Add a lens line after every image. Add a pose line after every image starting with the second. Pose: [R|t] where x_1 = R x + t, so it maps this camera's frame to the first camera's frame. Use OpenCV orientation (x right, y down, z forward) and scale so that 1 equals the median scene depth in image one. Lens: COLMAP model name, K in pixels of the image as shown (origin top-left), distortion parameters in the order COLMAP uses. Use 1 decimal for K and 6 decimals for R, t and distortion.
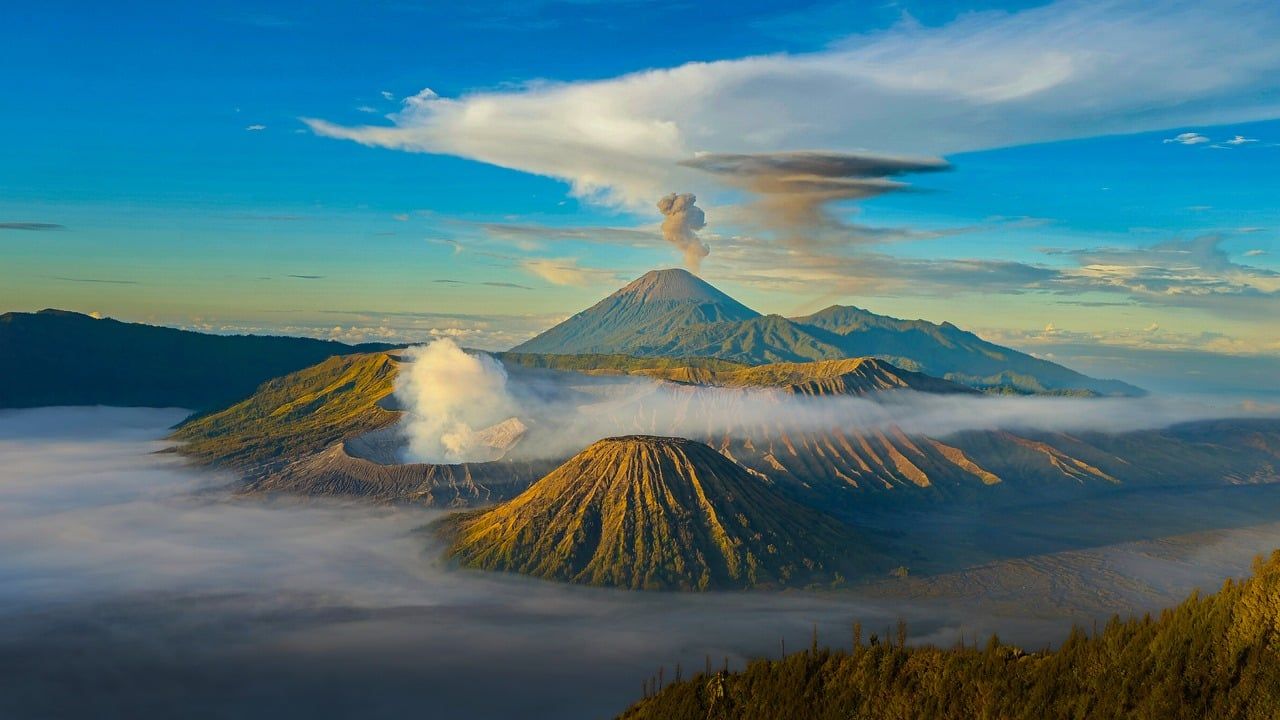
lens RADIAL K [[1188.1, 0, 680.5], [0, 1188.1, 319.1], [0, 0, 1]] dist [0.107275, 0.000000]
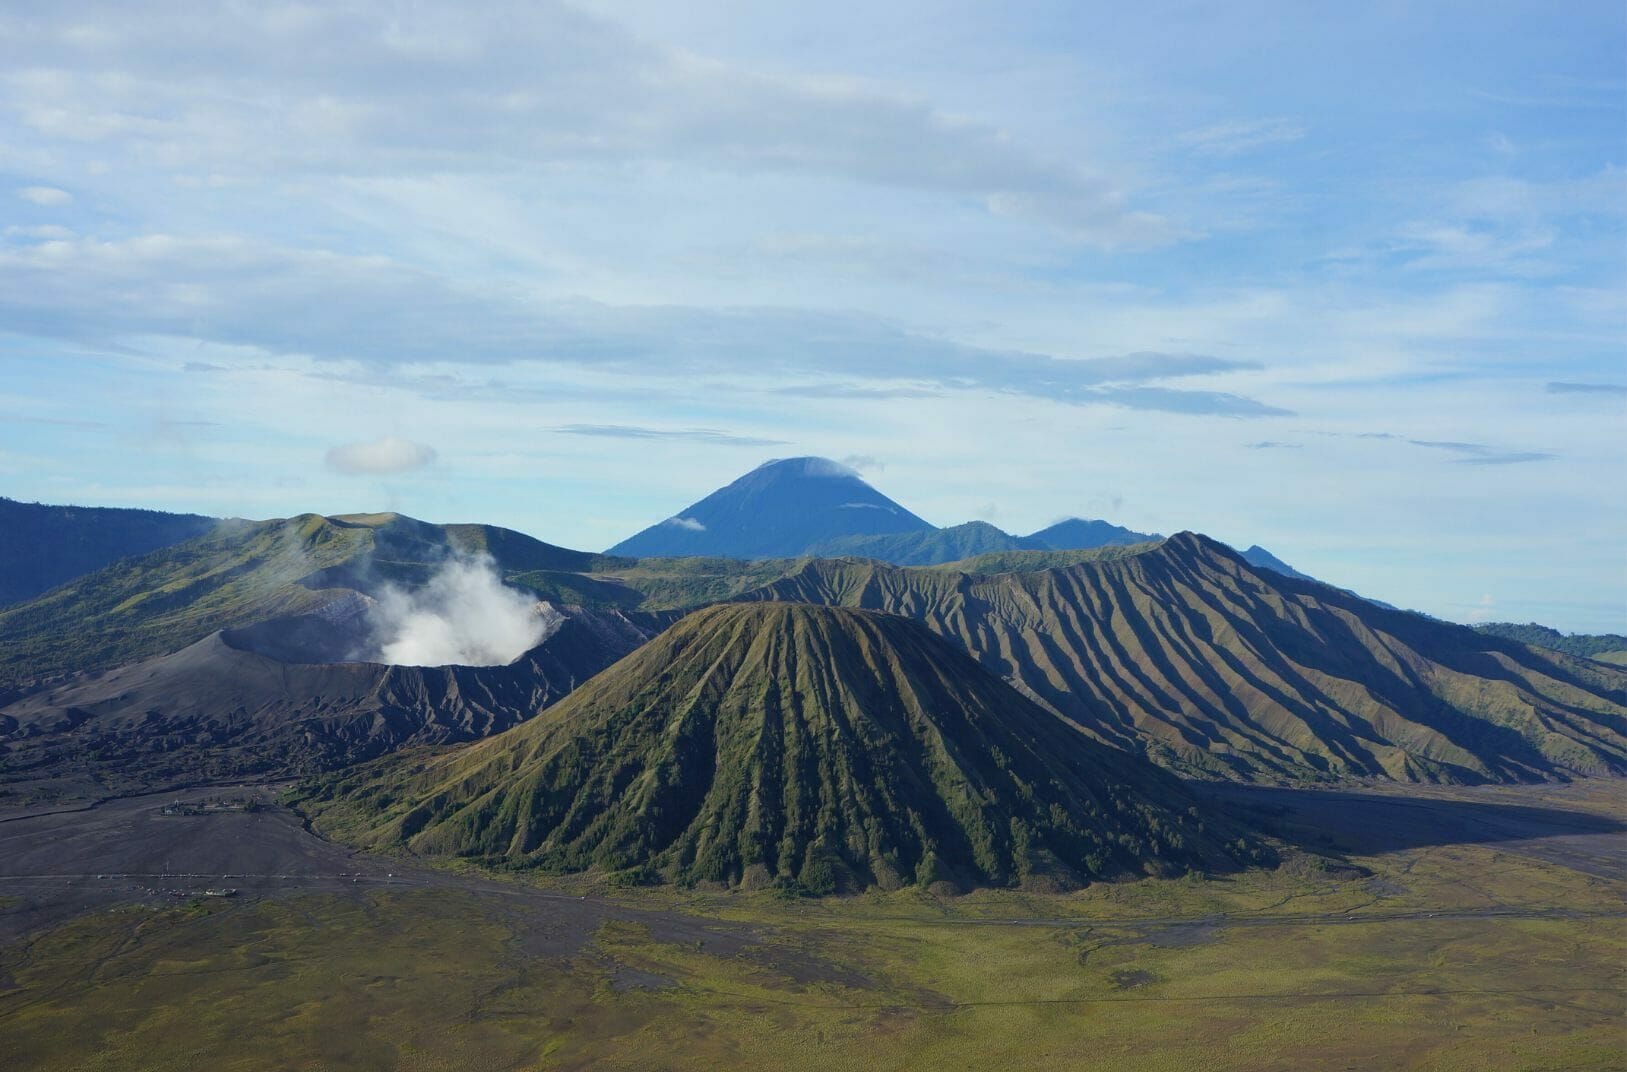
lens RADIAL K [[1846.3, 0, 796.6], [0, 1846.3, 528.2], [0, 0, 1]] dist [0.061345, 0.000000]
pose [[0.999704, 0.023693, -0.005556, -0.029262], [-0.023828, 0.999385, -0.025709, 0.095609], [0.004944, 0.025834, 0.999654, 0.226380]]
